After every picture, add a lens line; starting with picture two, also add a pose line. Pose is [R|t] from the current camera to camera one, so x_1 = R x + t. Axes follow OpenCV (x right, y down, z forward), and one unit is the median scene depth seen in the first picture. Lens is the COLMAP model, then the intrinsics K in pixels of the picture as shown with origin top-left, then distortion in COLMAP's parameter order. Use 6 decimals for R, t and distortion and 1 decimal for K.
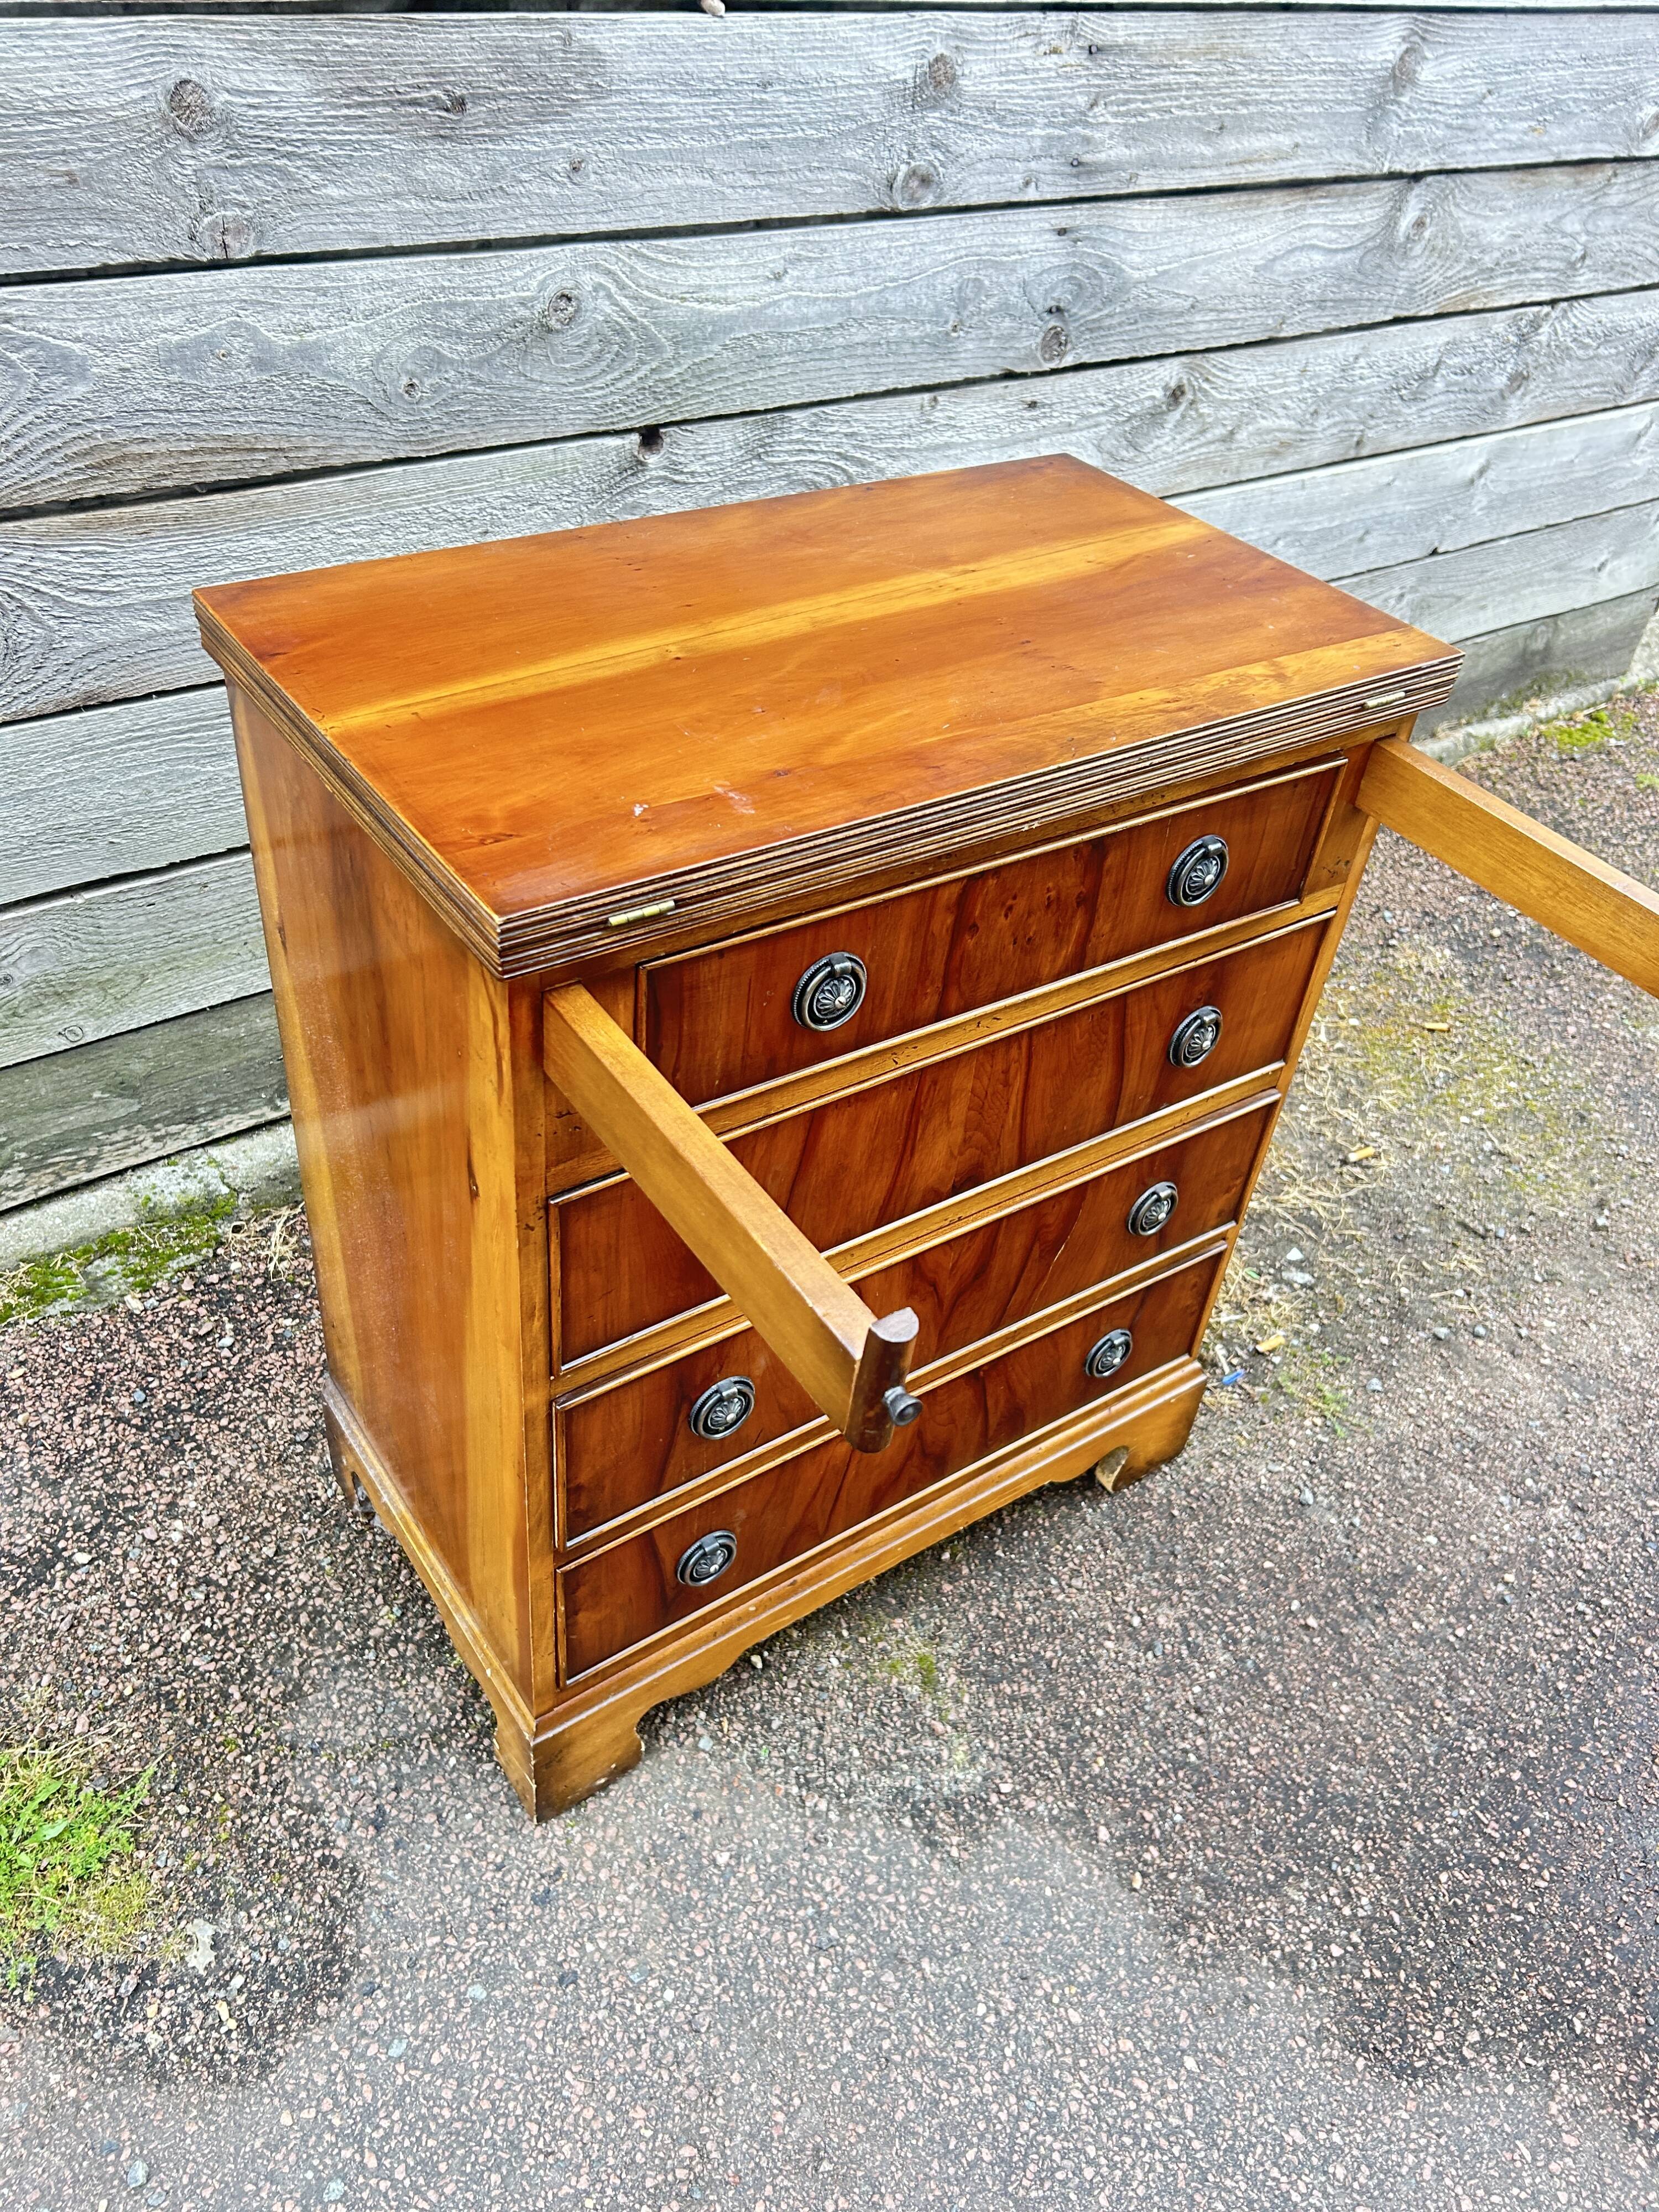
lens RADIAL K [[1676.2, 0, 827.4], [0, 1676.2, 1118.1], [0, 0, 1]] dist [0.015805, -0.012720]
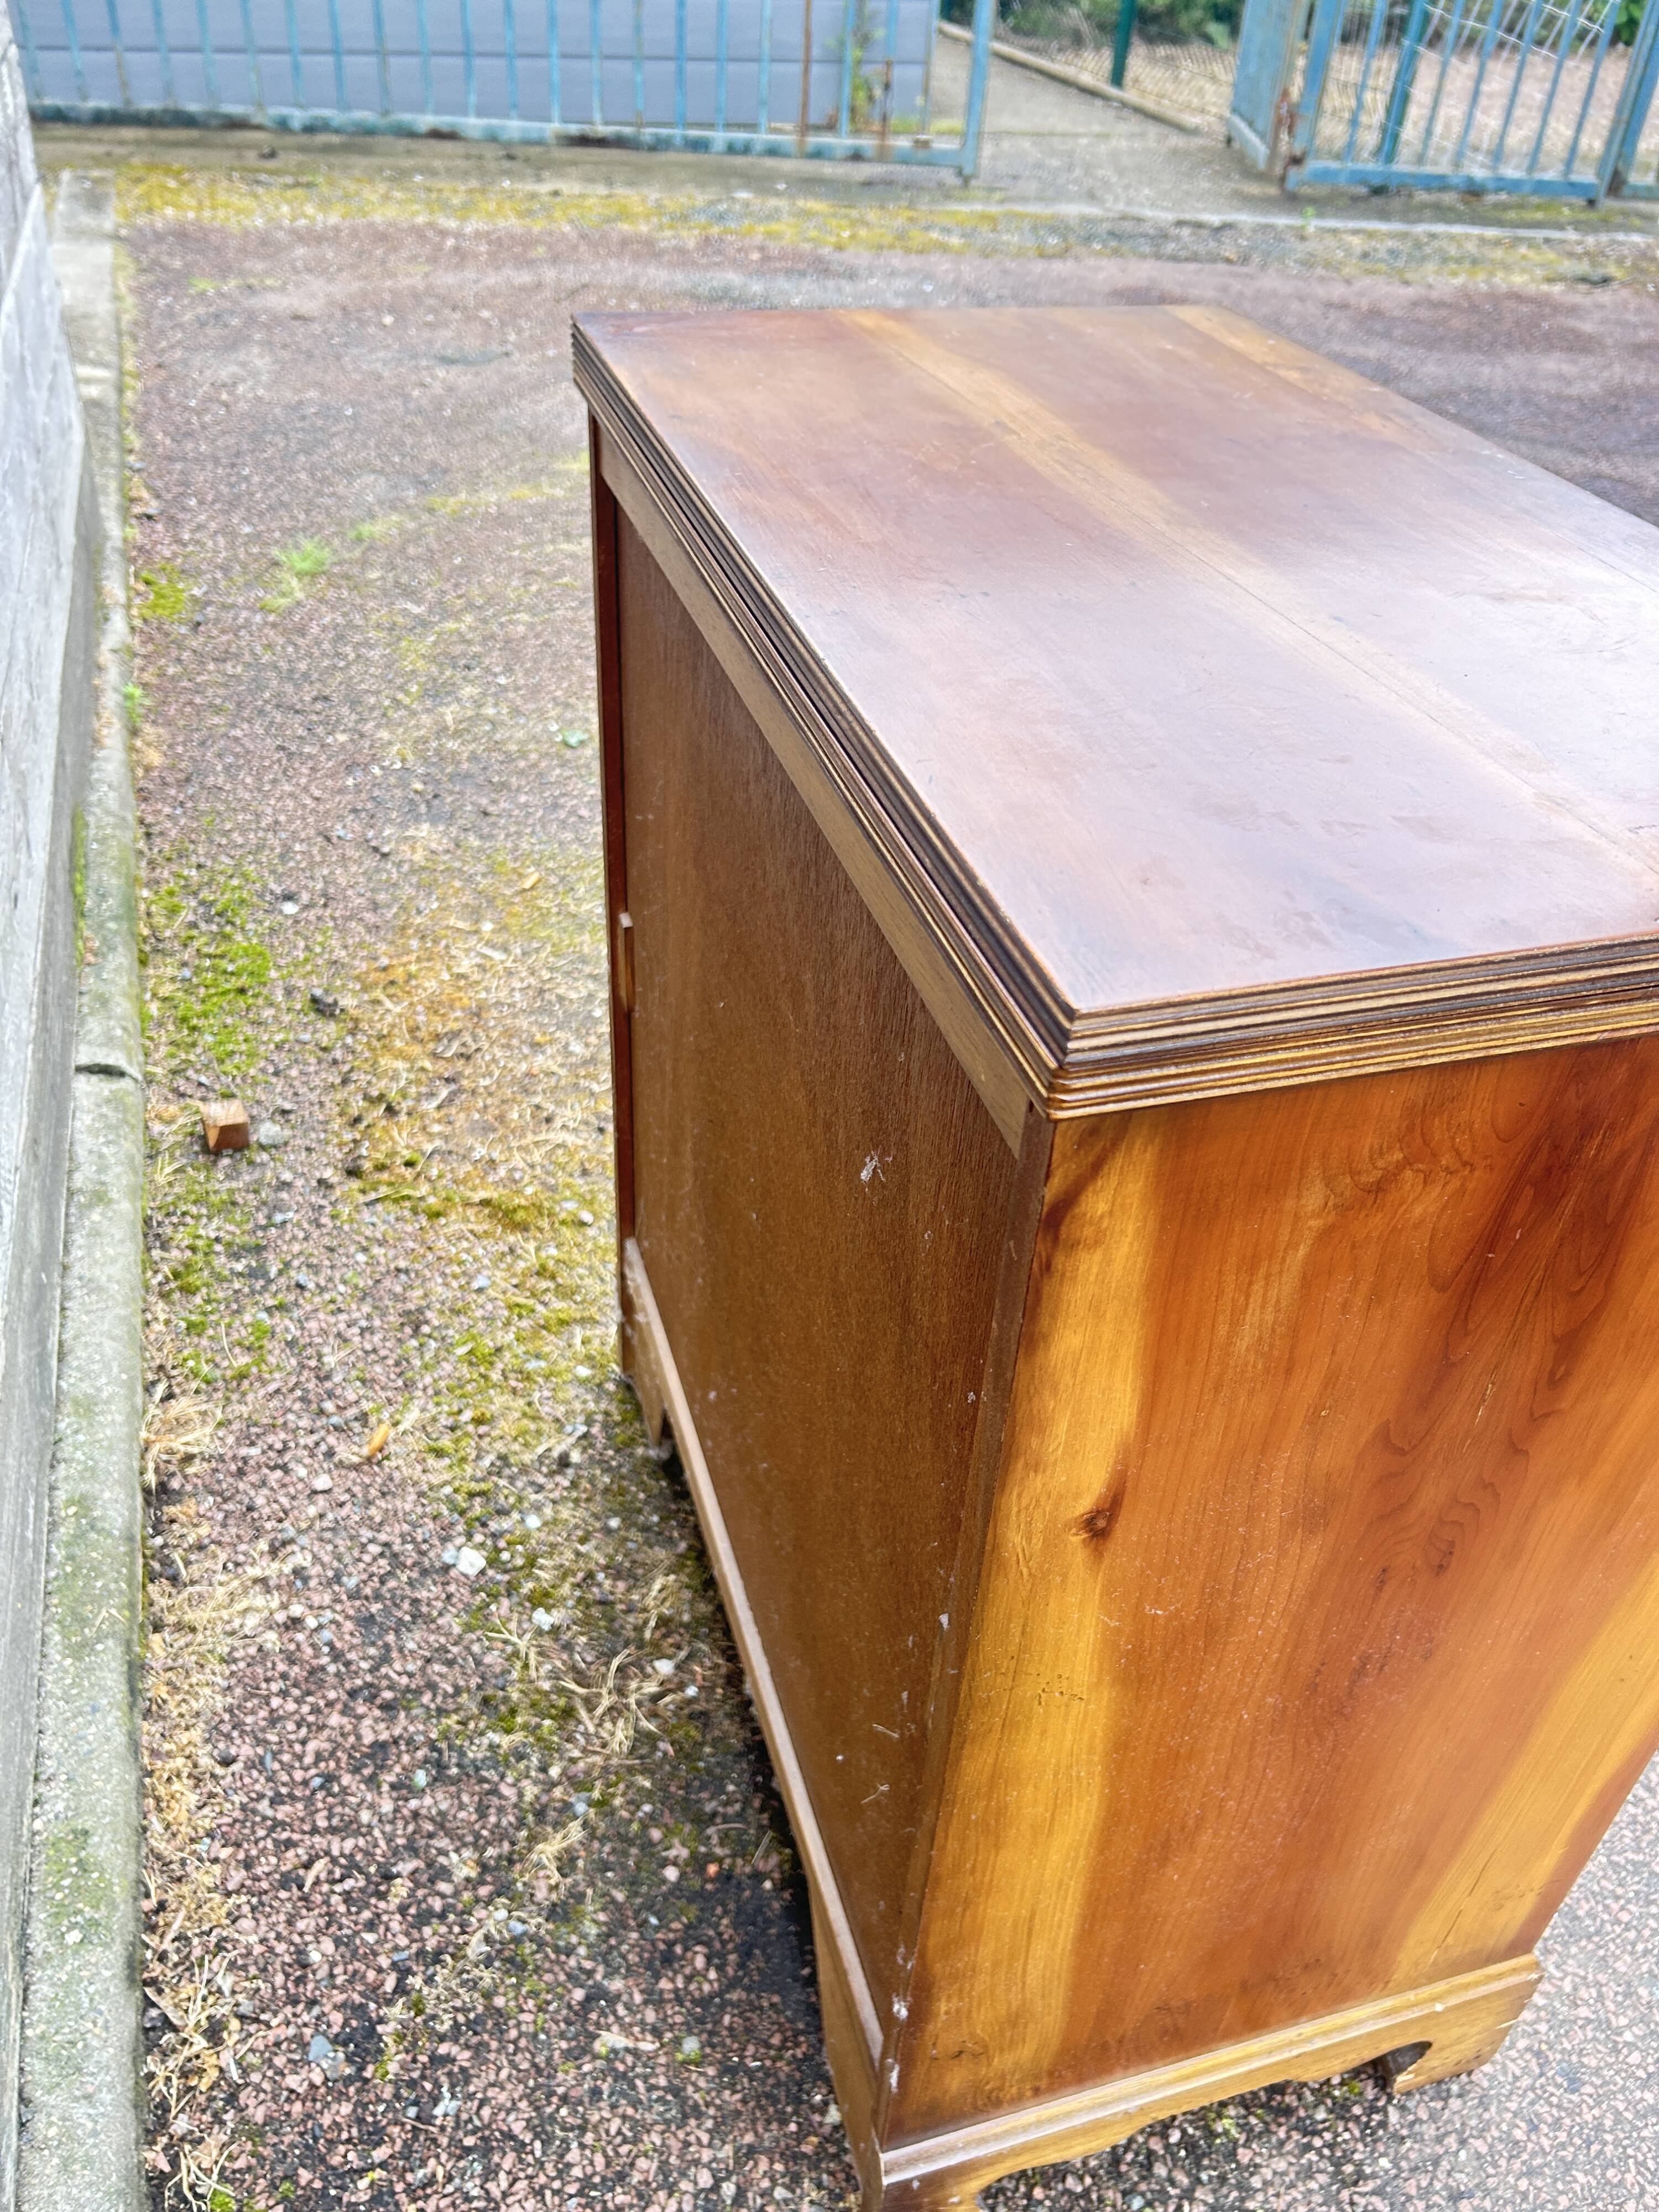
lens RADIAL K [[1687.6, 0, 812.9], [0, 1687.6, 1112.3], [0, 0, 1]] dist [0.030061, -0.040798]
pose [[0.317733, -0.635556, 0.703643, -0.498525], [0.588614, 0.714003, 0.379123, -0.347220], [-0.743357, 0.293715, 0.600959, 0.570215]]
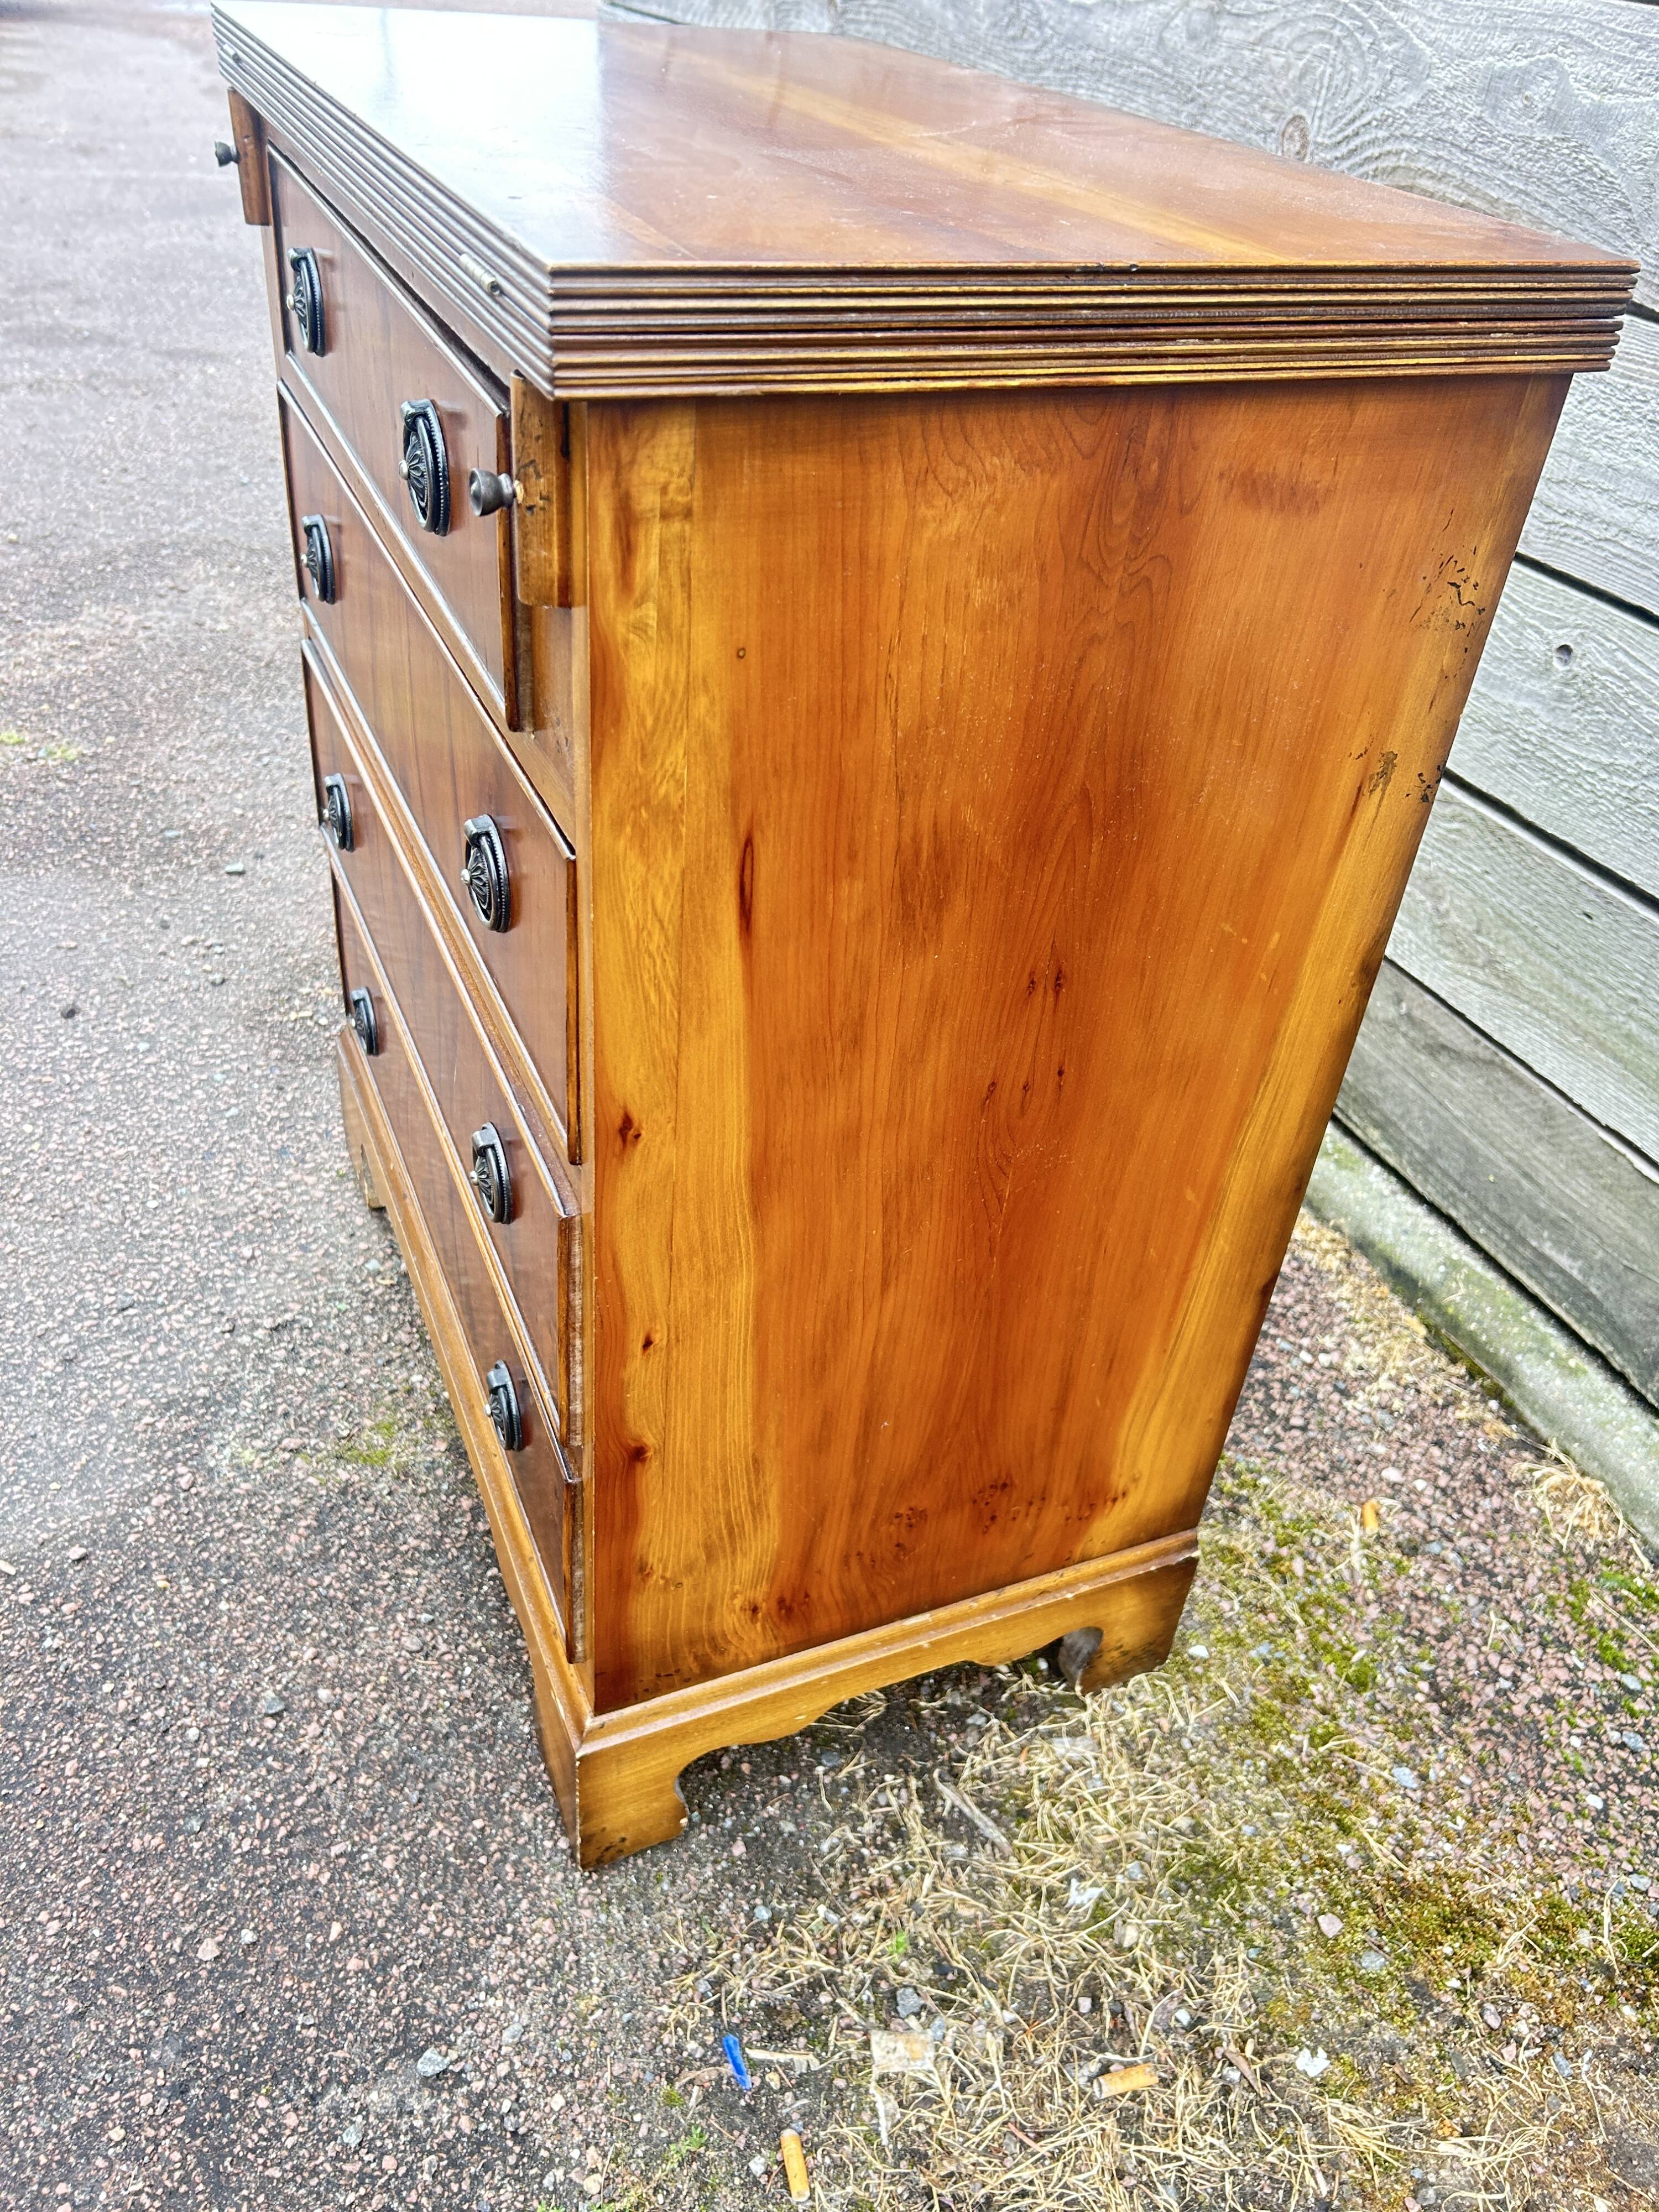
lens RADIAL K [[1687.6, 0, 812.9], [0, 1687.6, 1112.3], [0, 0, 1]] dist [0.030061, -0.040798]
pose [[-0.201694, 0.499428, -0.842550, 0.643309], [-0.695187, 0.532975, 0.482342, -0.323322], [0.689953, 0.683015, 0.239698, 0.844884]]
